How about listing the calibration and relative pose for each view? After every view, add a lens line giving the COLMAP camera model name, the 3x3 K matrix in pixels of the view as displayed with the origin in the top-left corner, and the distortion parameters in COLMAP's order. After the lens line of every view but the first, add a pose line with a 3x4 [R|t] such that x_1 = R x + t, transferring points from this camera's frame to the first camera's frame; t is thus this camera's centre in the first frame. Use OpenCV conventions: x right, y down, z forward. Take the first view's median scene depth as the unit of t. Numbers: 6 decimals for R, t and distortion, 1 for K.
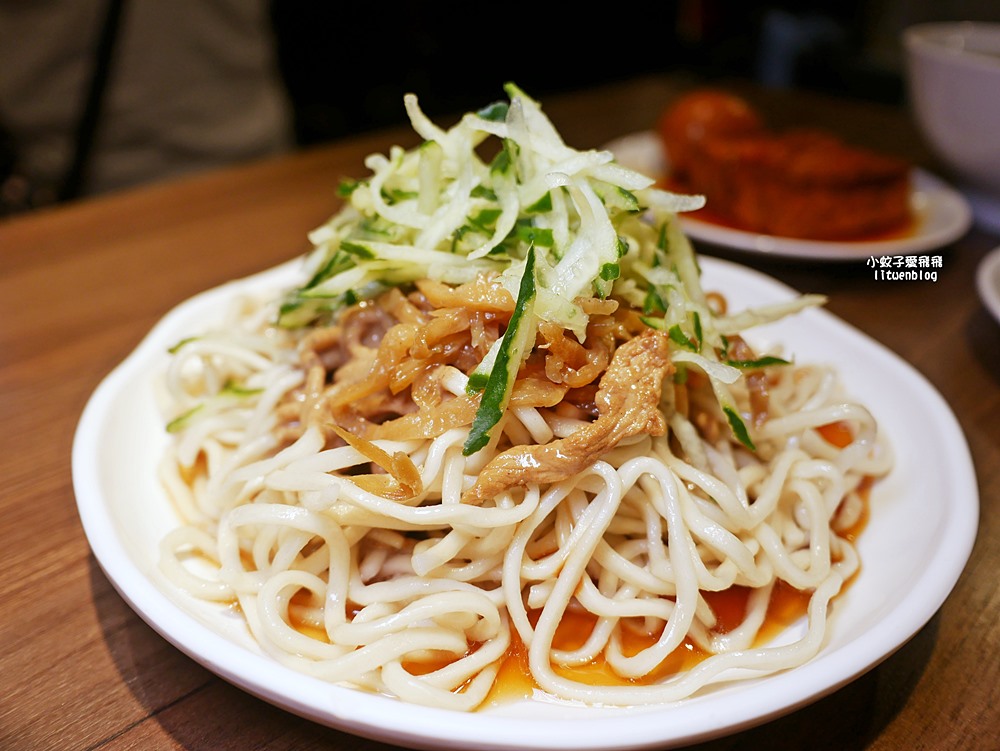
lens RADIAL K [[843.5, 0, 500.0], [0, 843.5, 375.5], [0, 0, 1]] dist [-0.081701, -0.002087]
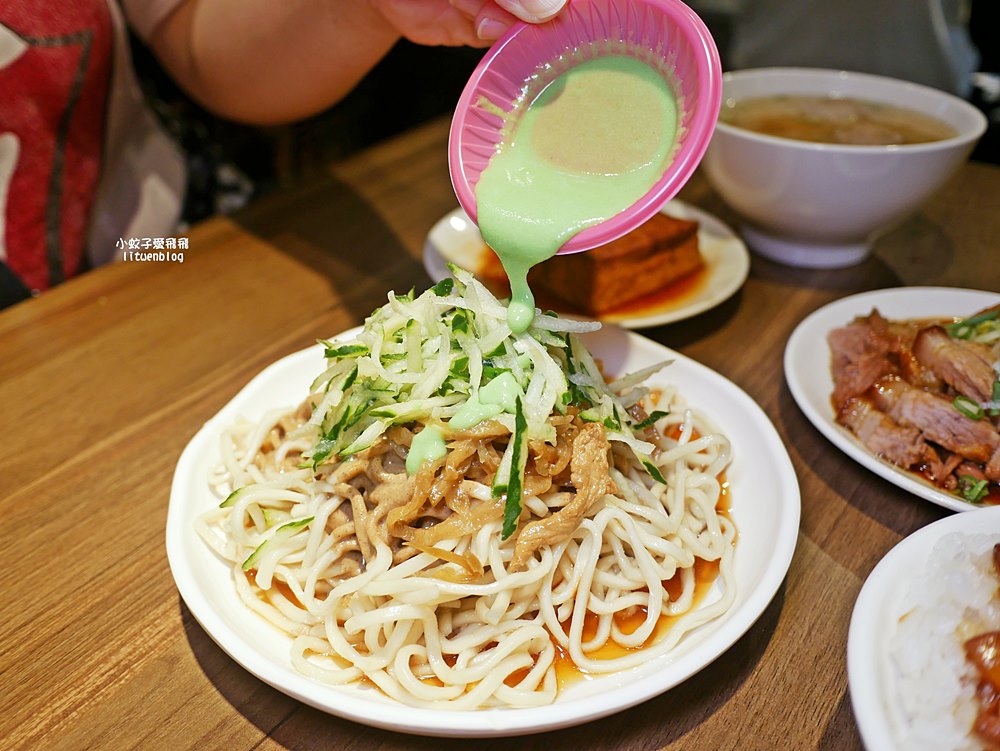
lens RADIAL K [[843.5, 0, 500.0], [0, 843.5, 375.5], [0, 0, 1]] dist [-0.081701, -0.002087]
pose [[0.937121, -0.221246, 0.269914, -0.373484], [0.200458, 0.974309, 0.102657, -0.335109], [-0.285692, -0.042096, 0.957396, -0.409425]]
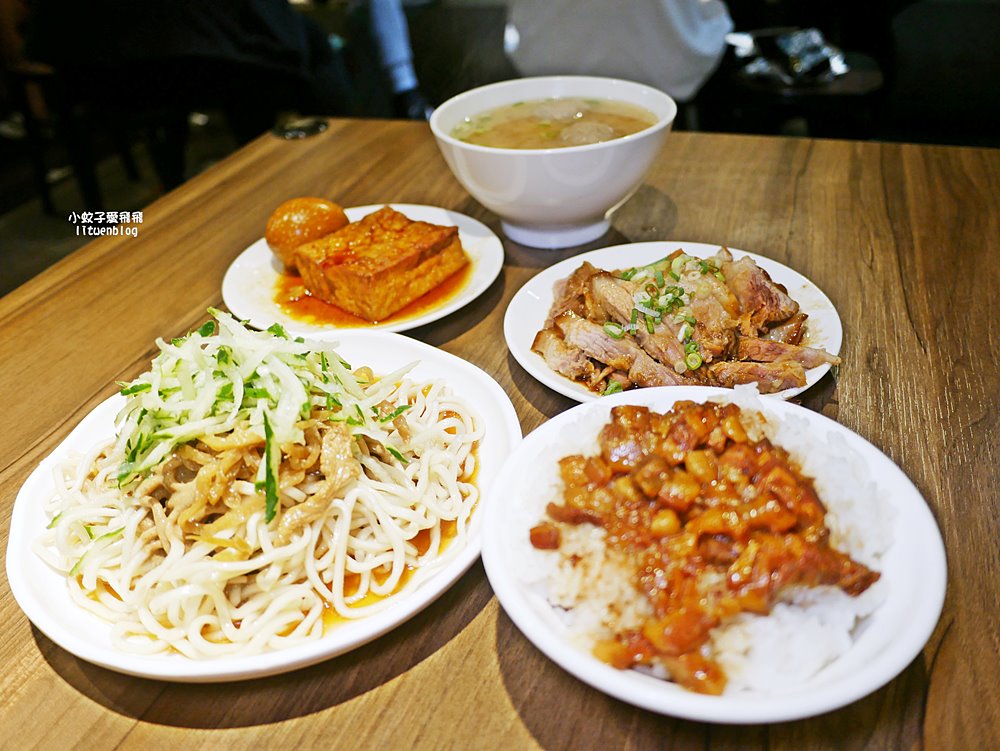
lens RADIAL K [[874.1, 0, 500.0], [0, 874.1, 375.5], [0, 0, 1]] dist [-0.038326, 0.011782]
pose [[0.885599, -0.338940, 0.317543, -0.083575], [0.311252, 0.940562, 0.135886, -0.316000], [-0.344726, -0.021504, 0.938457, -0.996294]]
